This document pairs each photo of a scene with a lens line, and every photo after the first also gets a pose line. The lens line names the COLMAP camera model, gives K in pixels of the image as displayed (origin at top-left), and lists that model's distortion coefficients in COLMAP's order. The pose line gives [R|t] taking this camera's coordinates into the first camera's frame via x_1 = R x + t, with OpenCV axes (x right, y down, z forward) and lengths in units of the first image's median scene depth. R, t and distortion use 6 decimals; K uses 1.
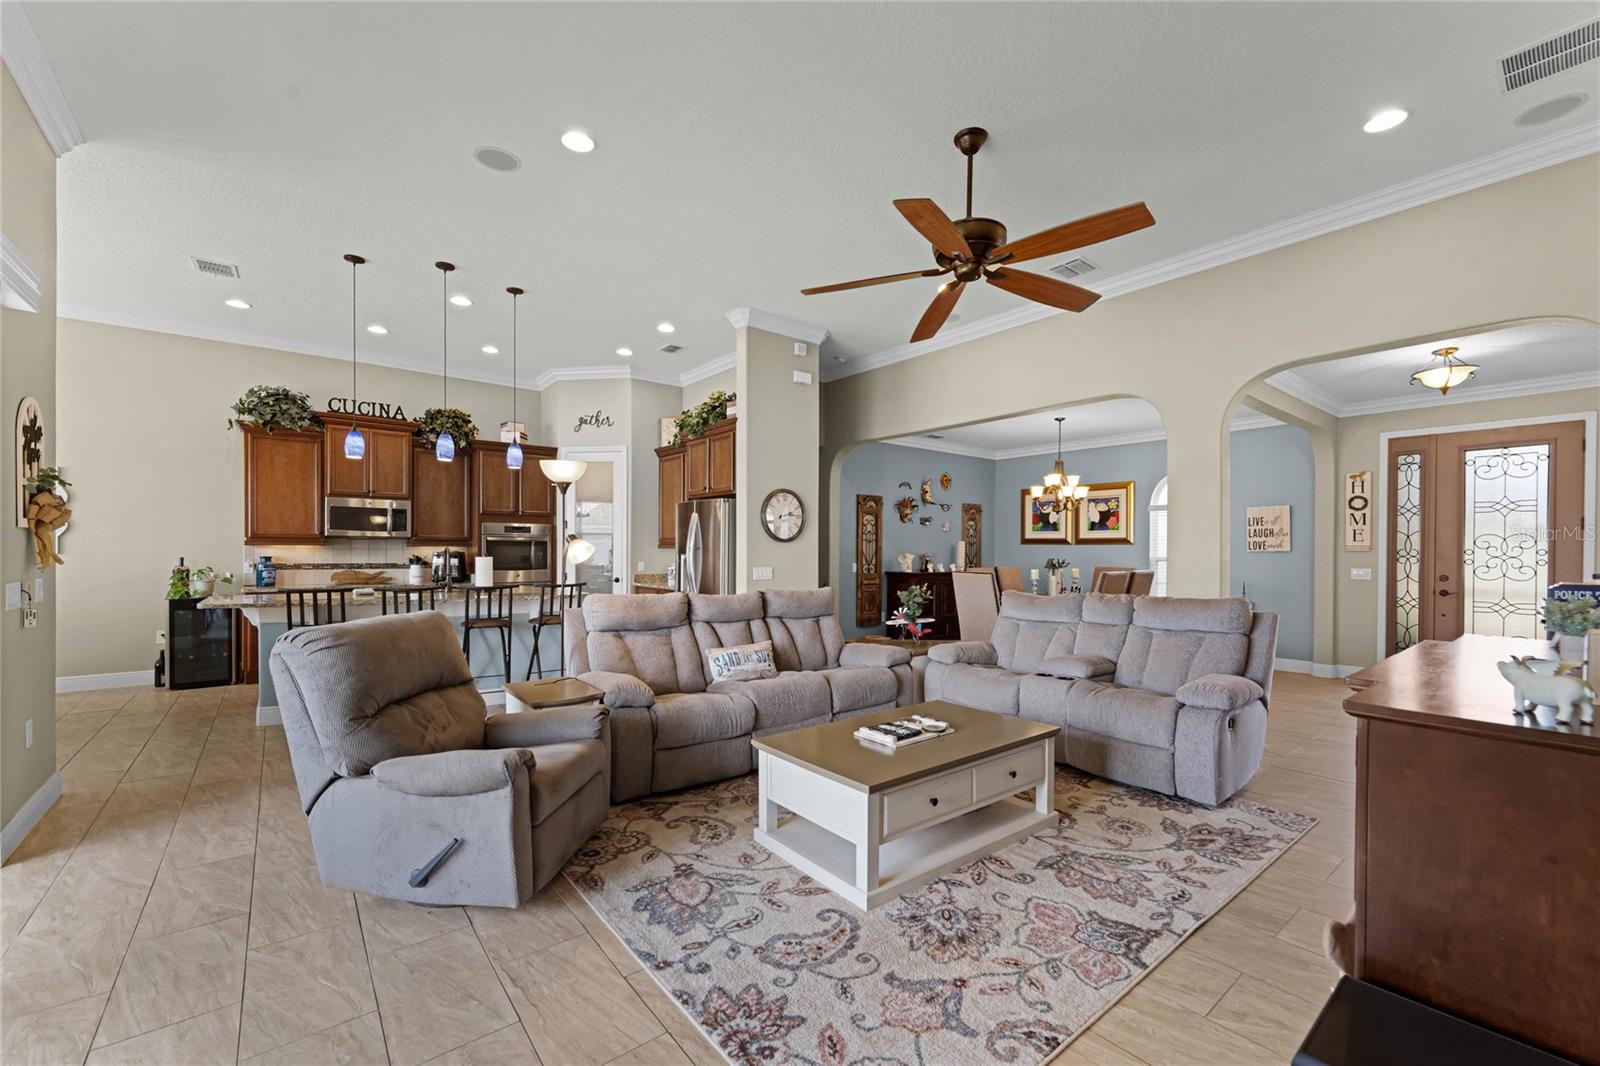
lens RADIAL K [[651.0, 0, 811.5], [0, 651.0, 554.6], [0, 0, 1]] dist [0.002009, 0.000084]
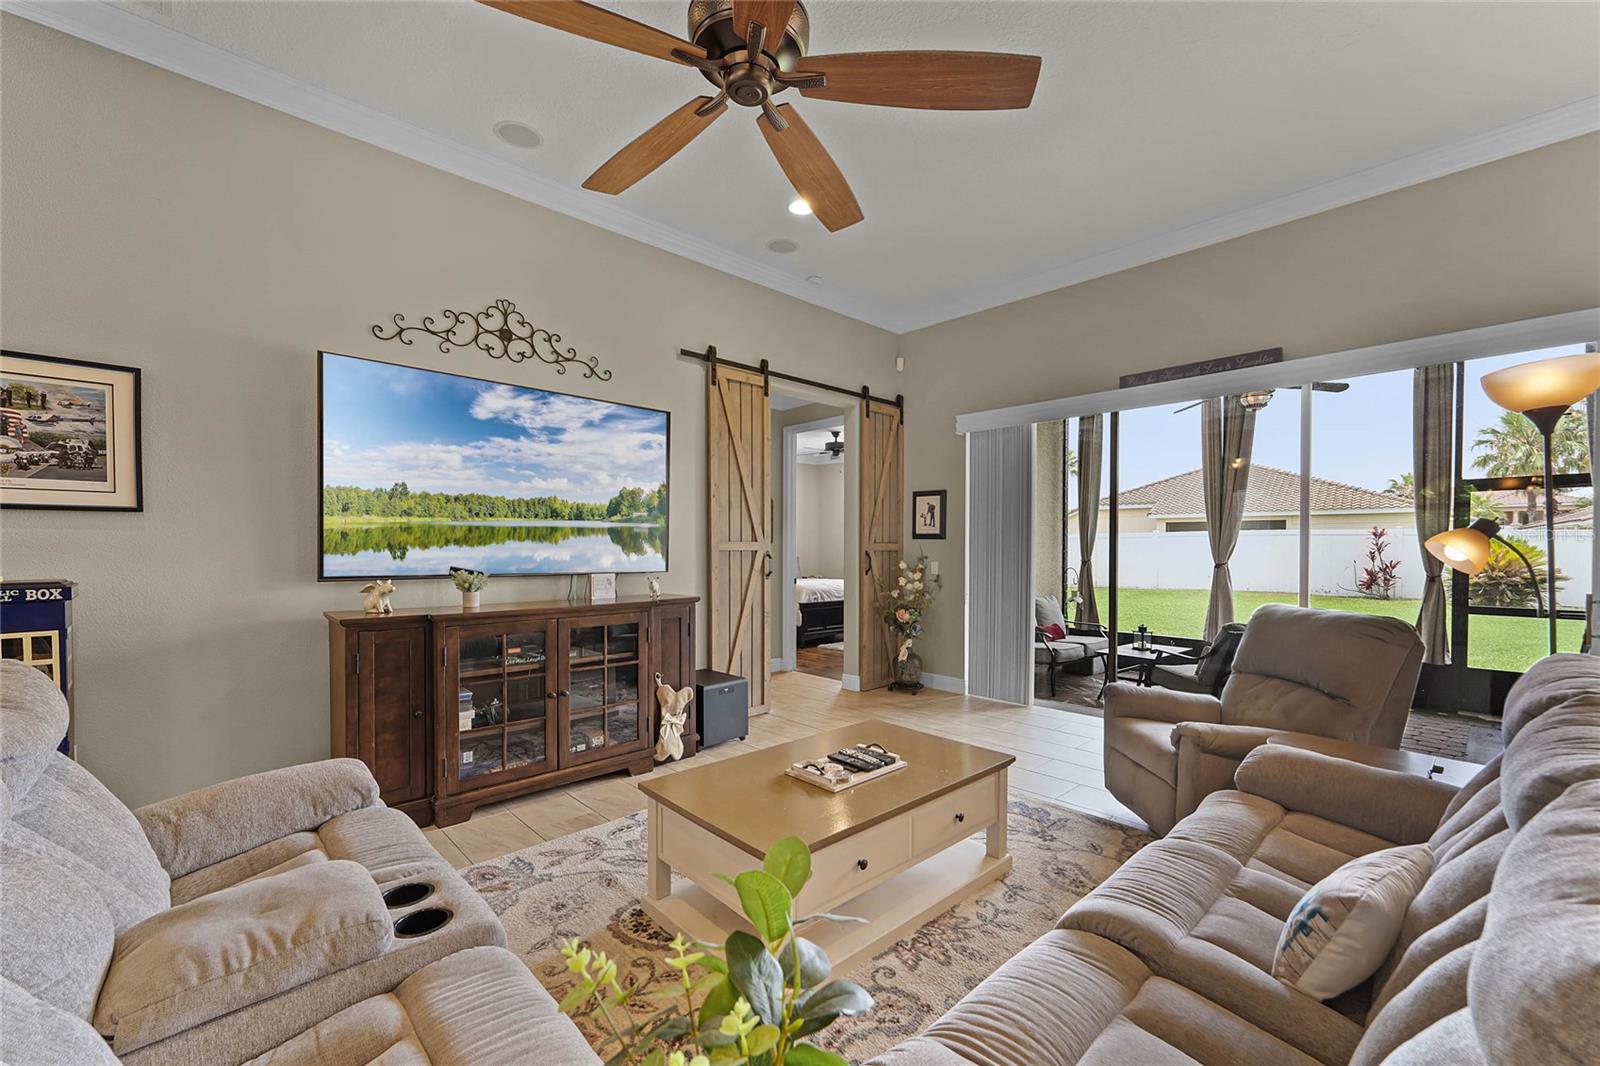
lens RADIAL K [[661.4, 0, 819.7], [0, 661.4, 555.3], [0, 0, 1]] dist [0.002776, 0.000285]
pose [[-0.995737, -0.007157, -0.091962, 0.115085], [-0.009216, 0.999716, 0.021981, -0.006007], [0.091779, 0.022735, -0.995520, 0.815863]]
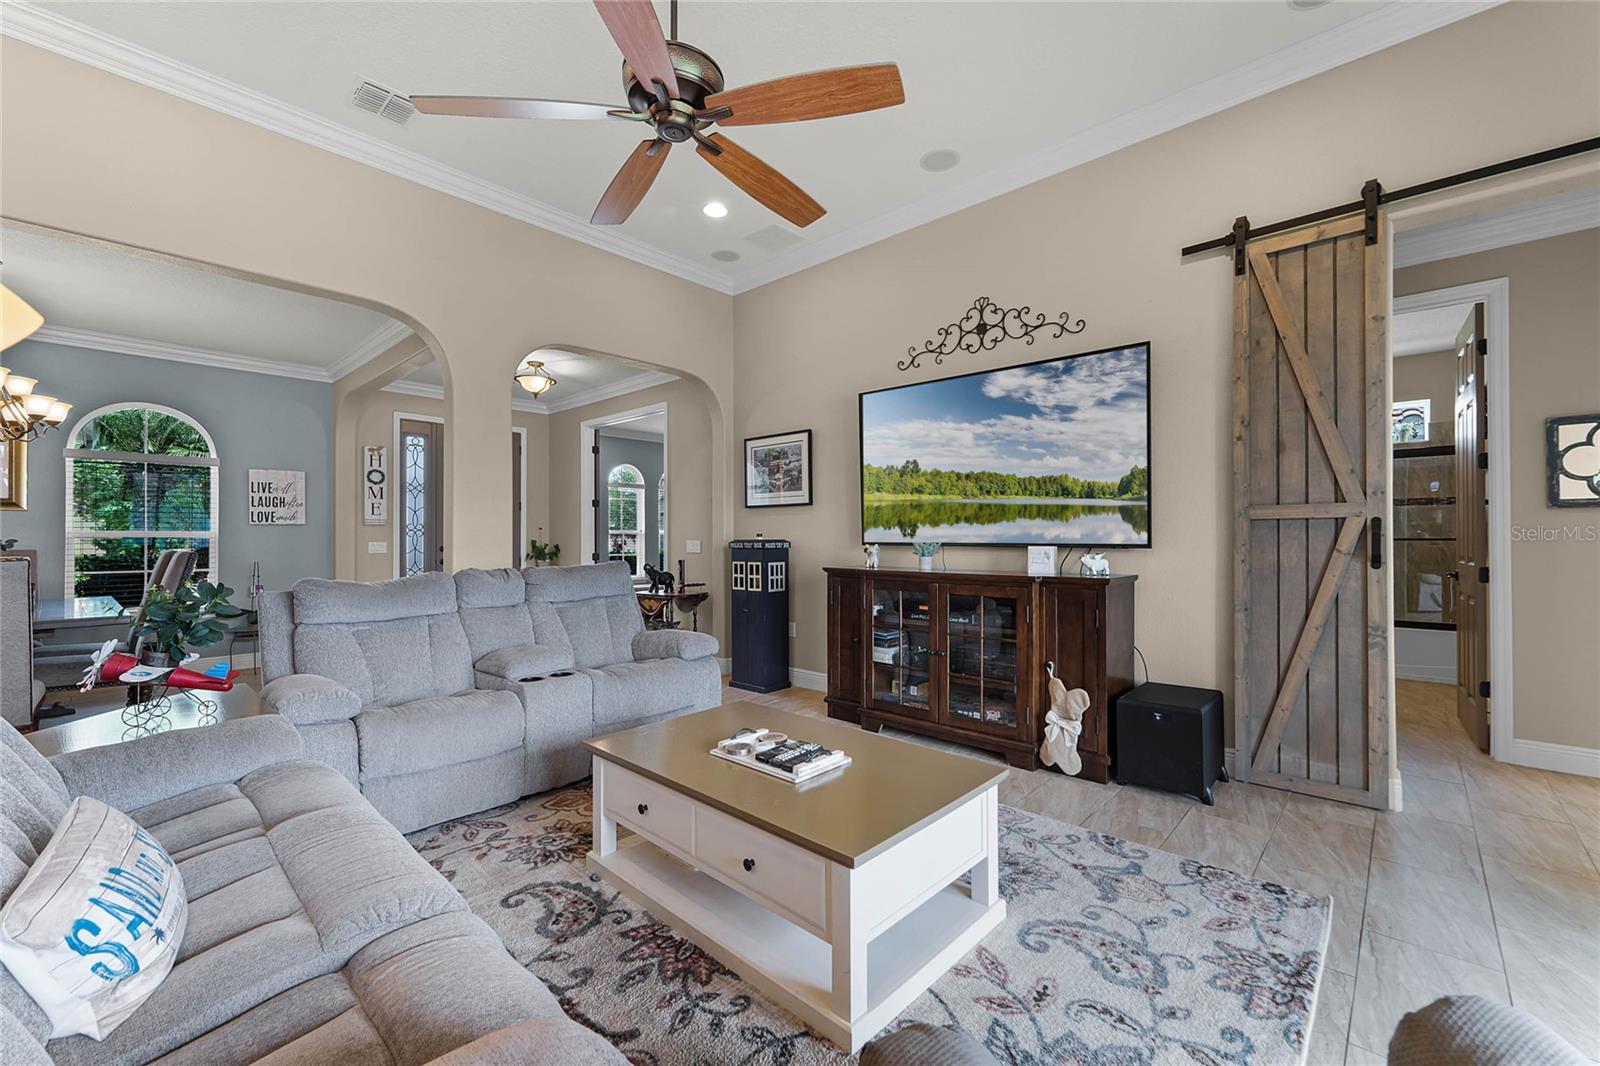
lens RADIAL K [[653.8, 0, 819.0], [0, 653.8, 534.1], [0, 0, 1]] dist [0.001744, 0.000090]
pose [[-0.149541, 0.001392, 0.988755, -0.254098], [0.007250, 0.999974, -0.000312, 0.014130], [-0.988729, 0.007122, -0.149547, 0.473992]]
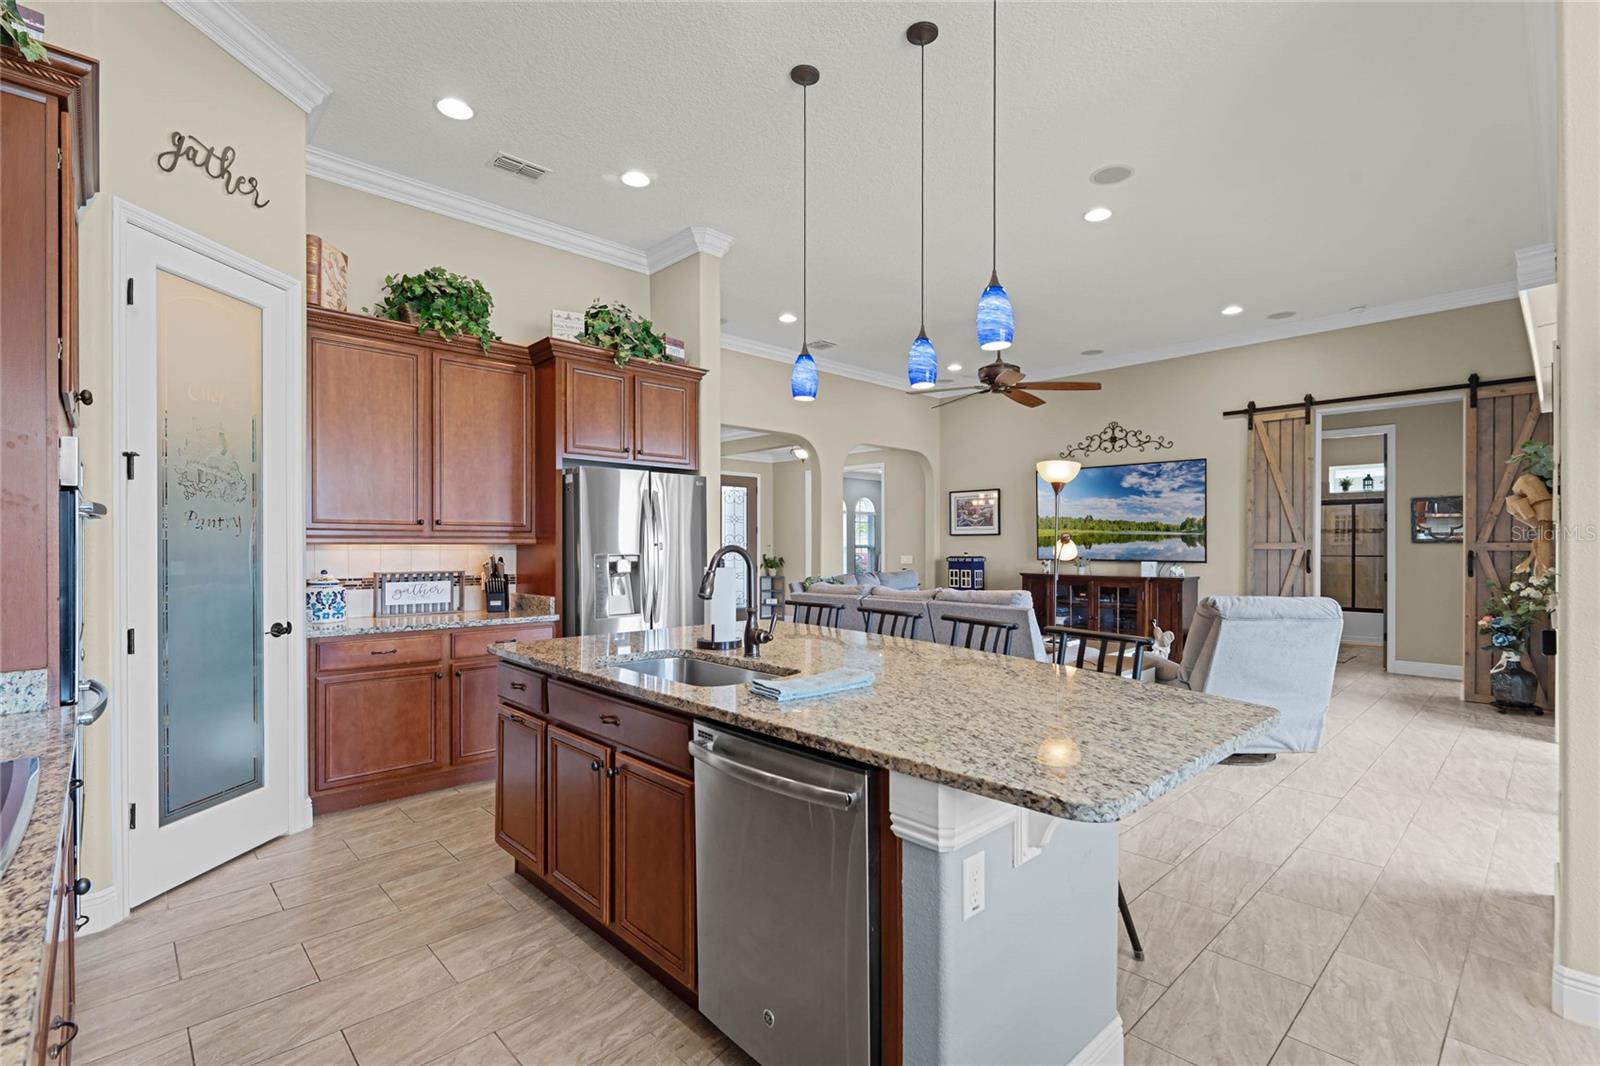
lens RADIAL K [[733.0, 0, 820.6], [0, 733.0, 547.0], [0, 0, 1]] dist [-0.000188, 0.000213]
pose [[-0.090714, -0.007877, 0.995846, -0.850854], [0.007347, 0.999936, 0.008579, -0.011637], [-0.995850, 0.008095, -0.090650, 0.831329]]
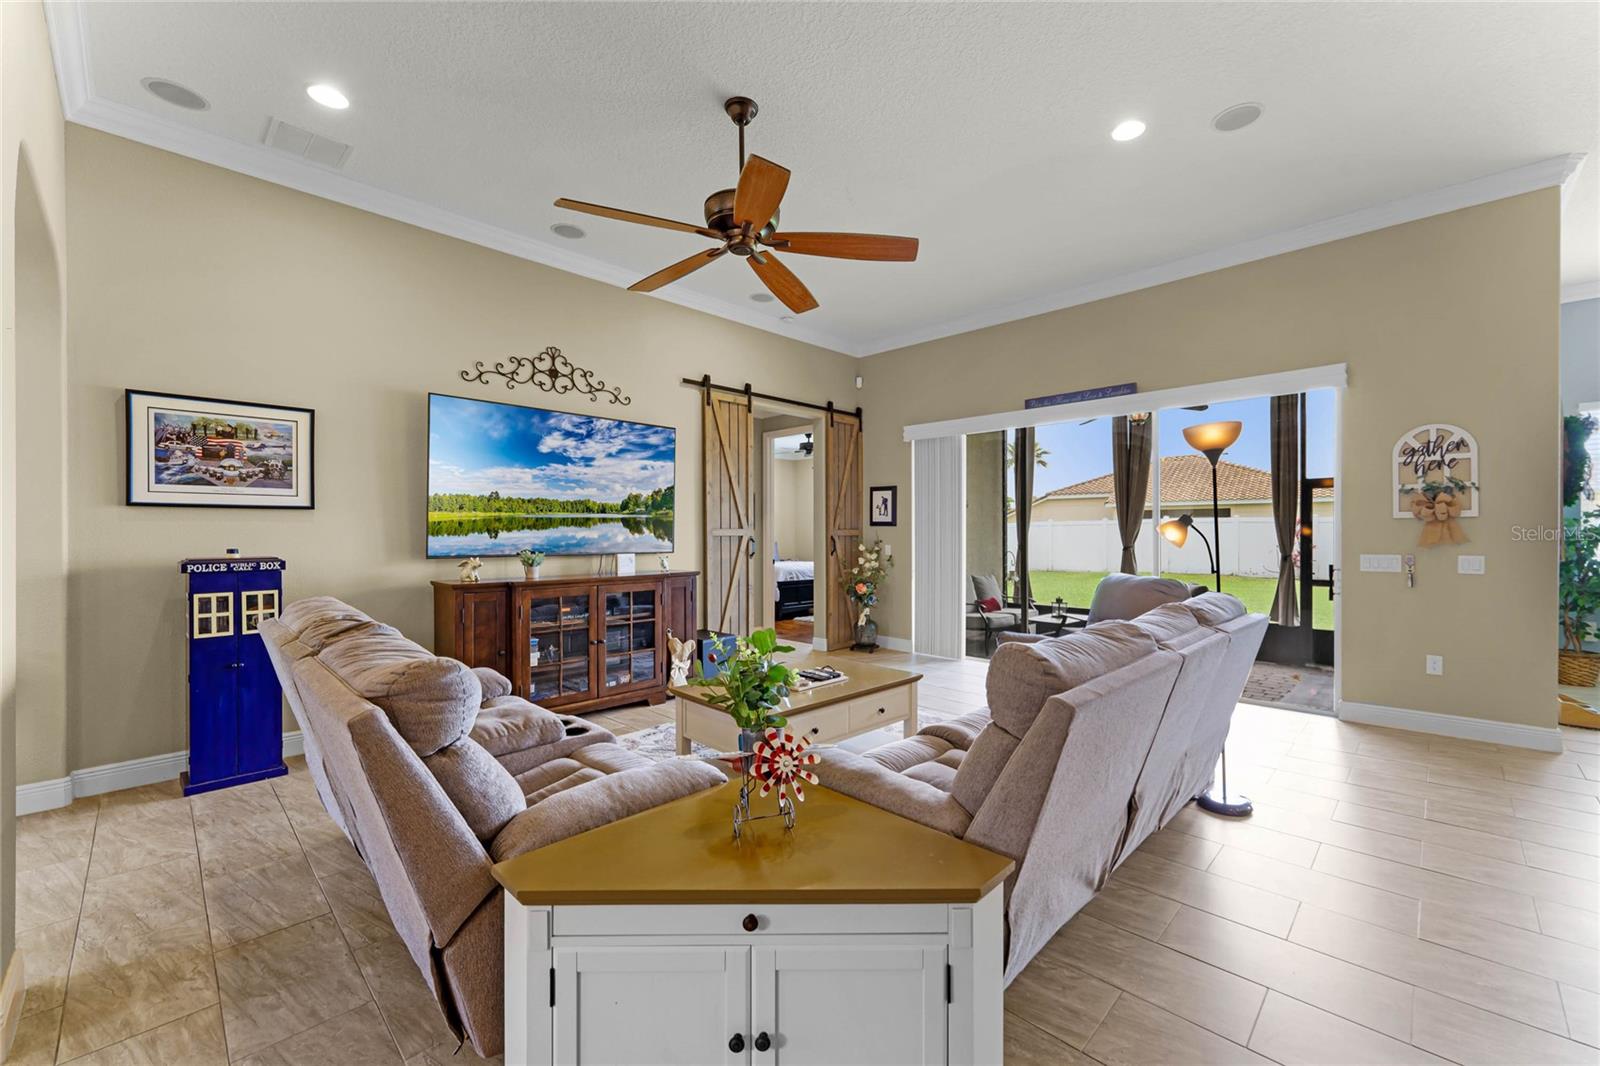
lens RADIAL K [[653.8, 0, 819.0], [0, 653.8, 534.1], [0, 0, 1]] dist [0.001744, 0.000090]
pose [[-0.992368, -0.004316, -0.123240, 0.123692], [-0.005564, 0.999937, 0.009789, -0.006363], [0.123190, 0.010400, -0.992329, 0.995501]]
